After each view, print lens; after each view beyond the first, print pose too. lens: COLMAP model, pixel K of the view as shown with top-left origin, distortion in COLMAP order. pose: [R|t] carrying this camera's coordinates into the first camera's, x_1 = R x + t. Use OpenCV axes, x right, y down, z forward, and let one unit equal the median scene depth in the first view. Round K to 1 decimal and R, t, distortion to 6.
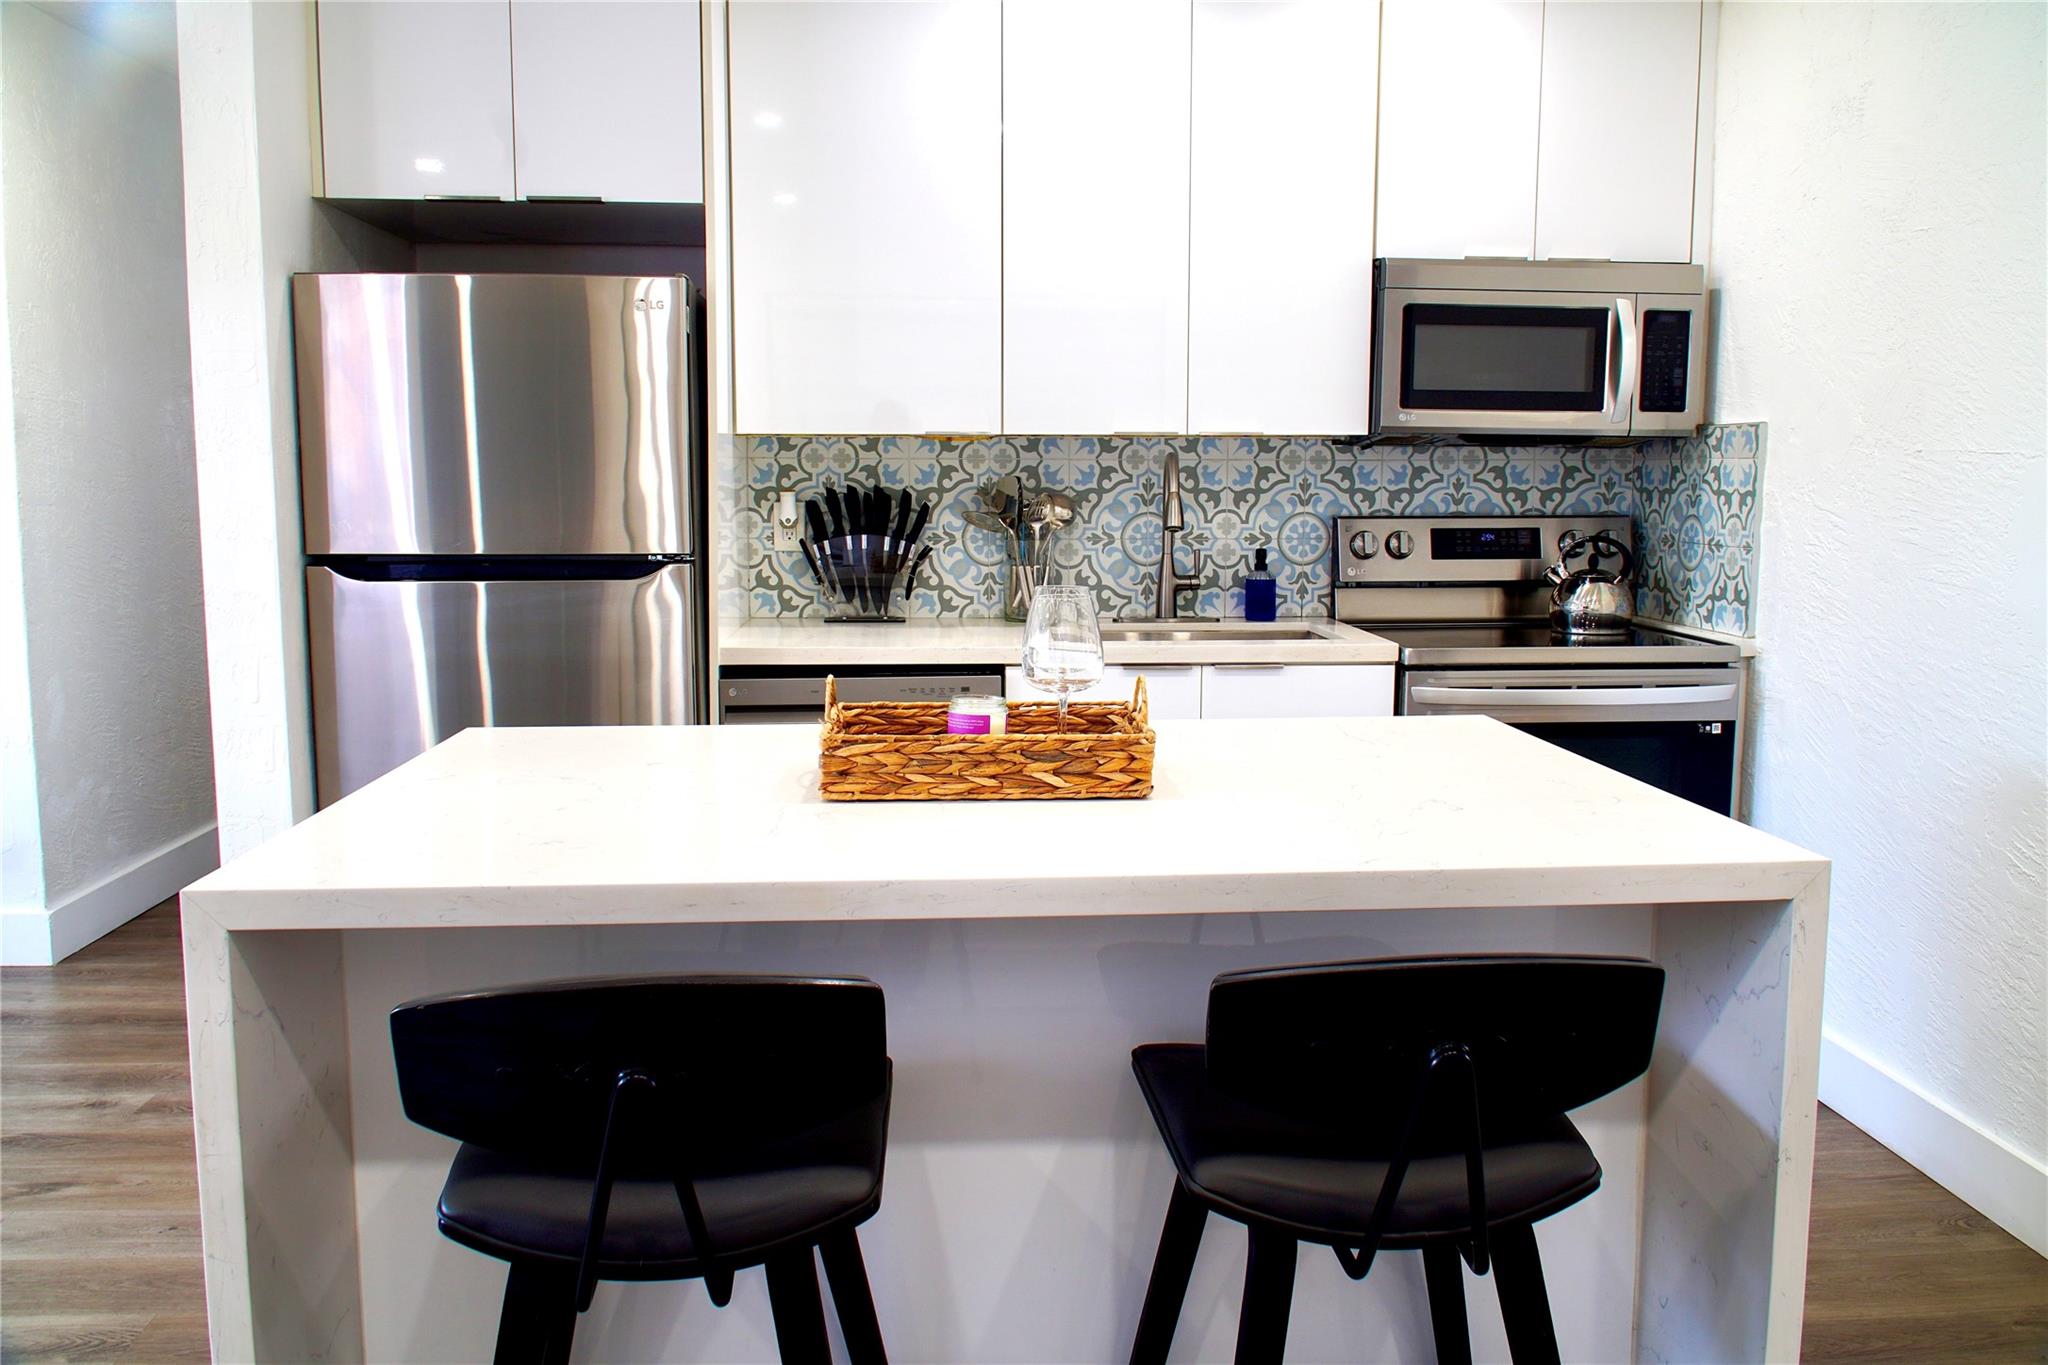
lens RADIAL K [[1649.7, 0, 1024.0], [0, 1649.7, 682.5], [0, 0, 1]] dist [0.005383, 0.003108]
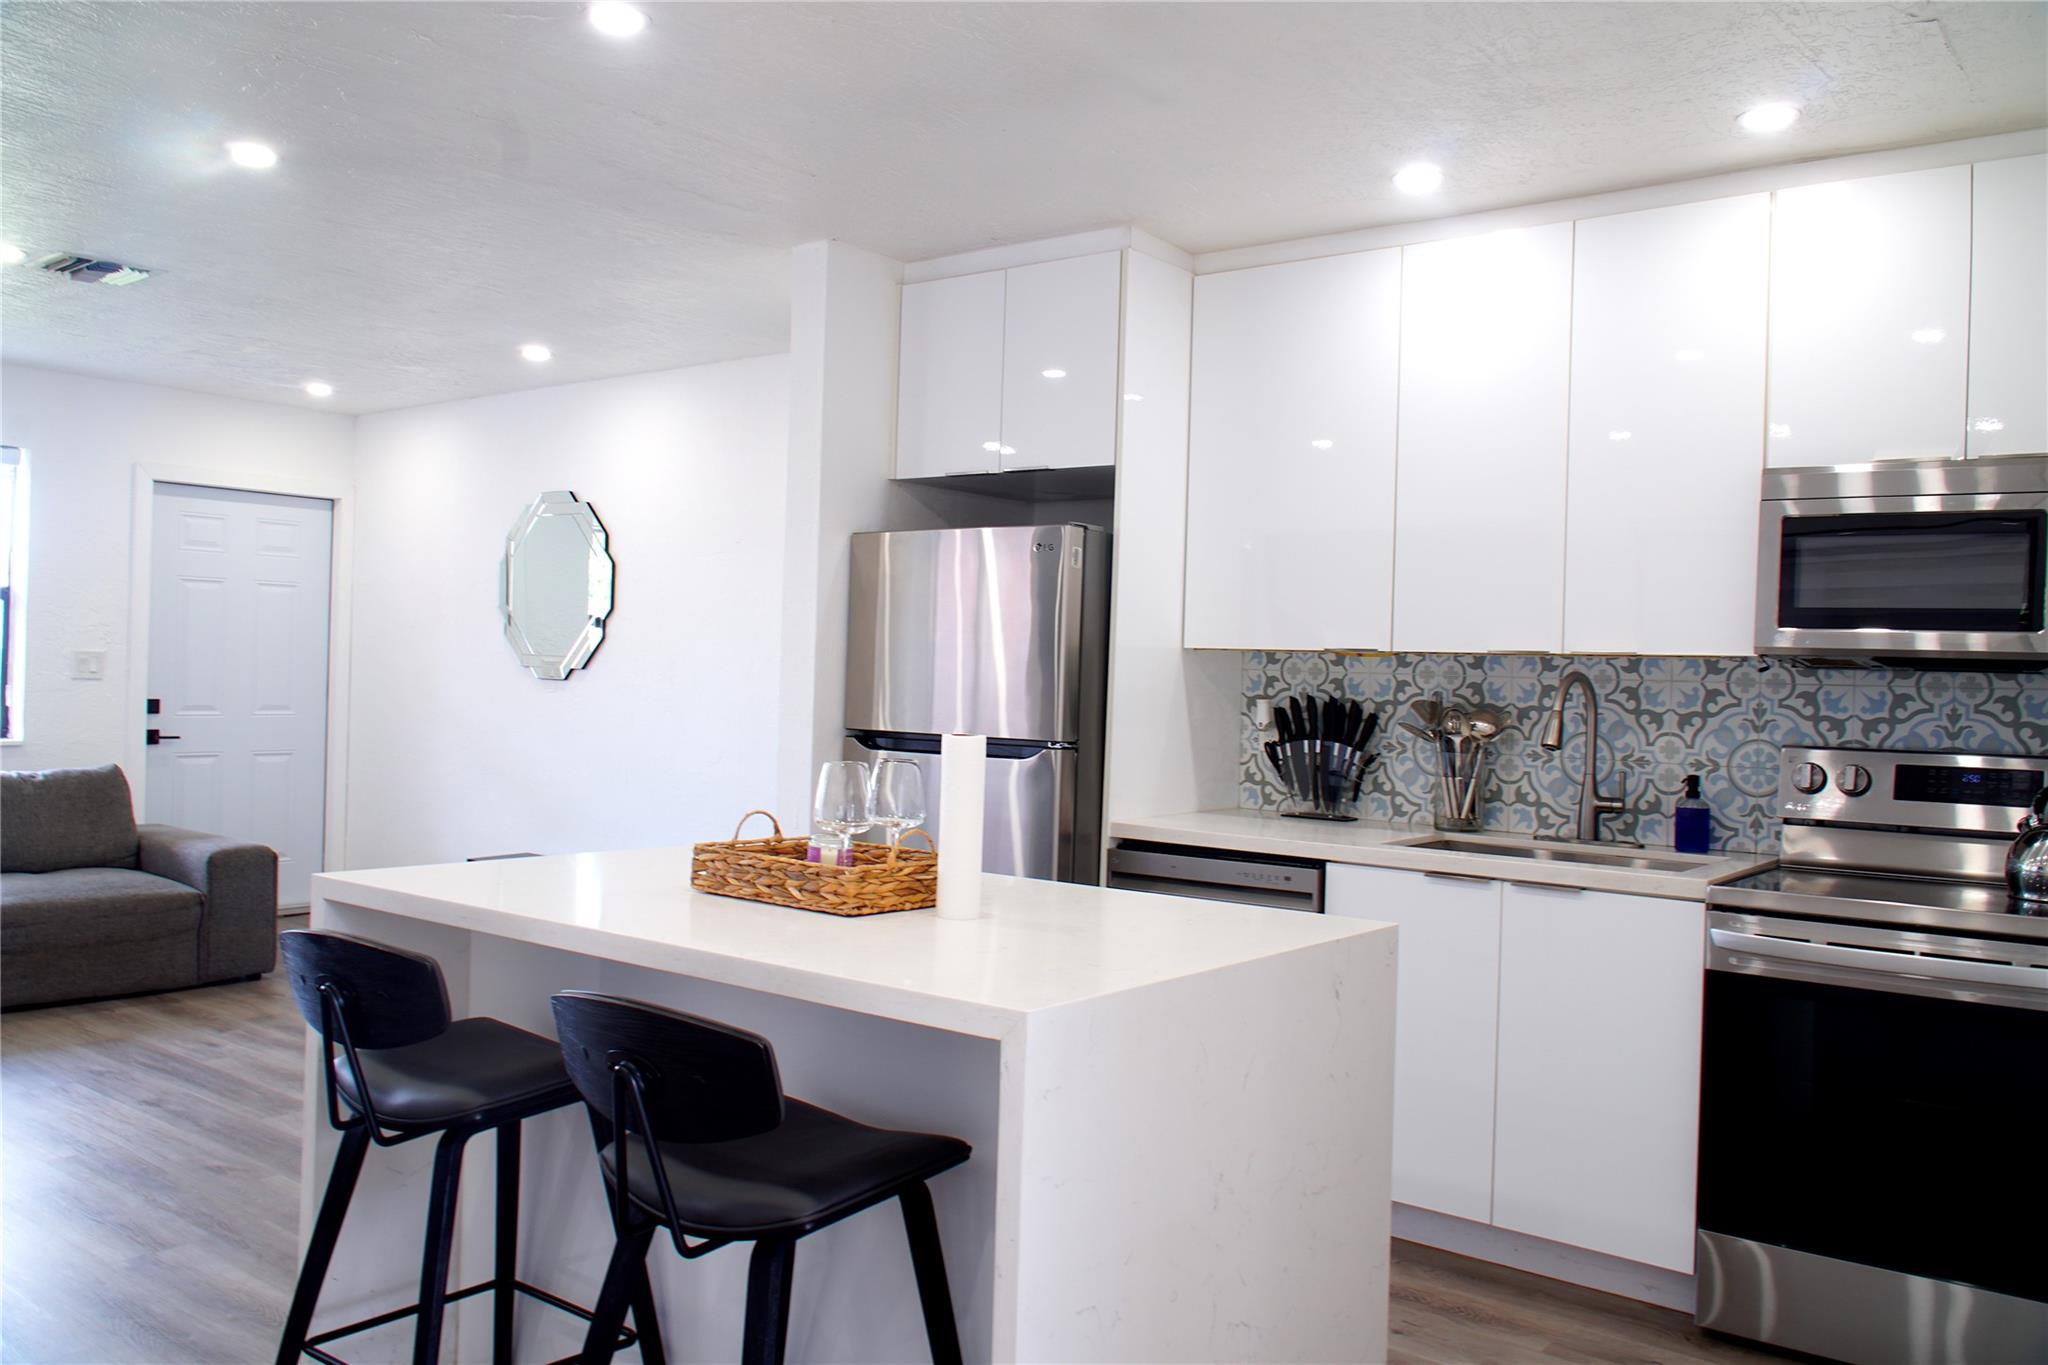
lens RADIAL K [[1649.7, 0, 1024.0], [0, 1649.7, 682.5], [0, 0, 1]] dist [0.005383, 0.003108]
pose [[0.732415, 0.023013, -0.680469, 0.501036], [-0.113970, 0.989471, -0.089207, -0.006083], [0.671252, 0.142889, 0.727326, 0.053011]]
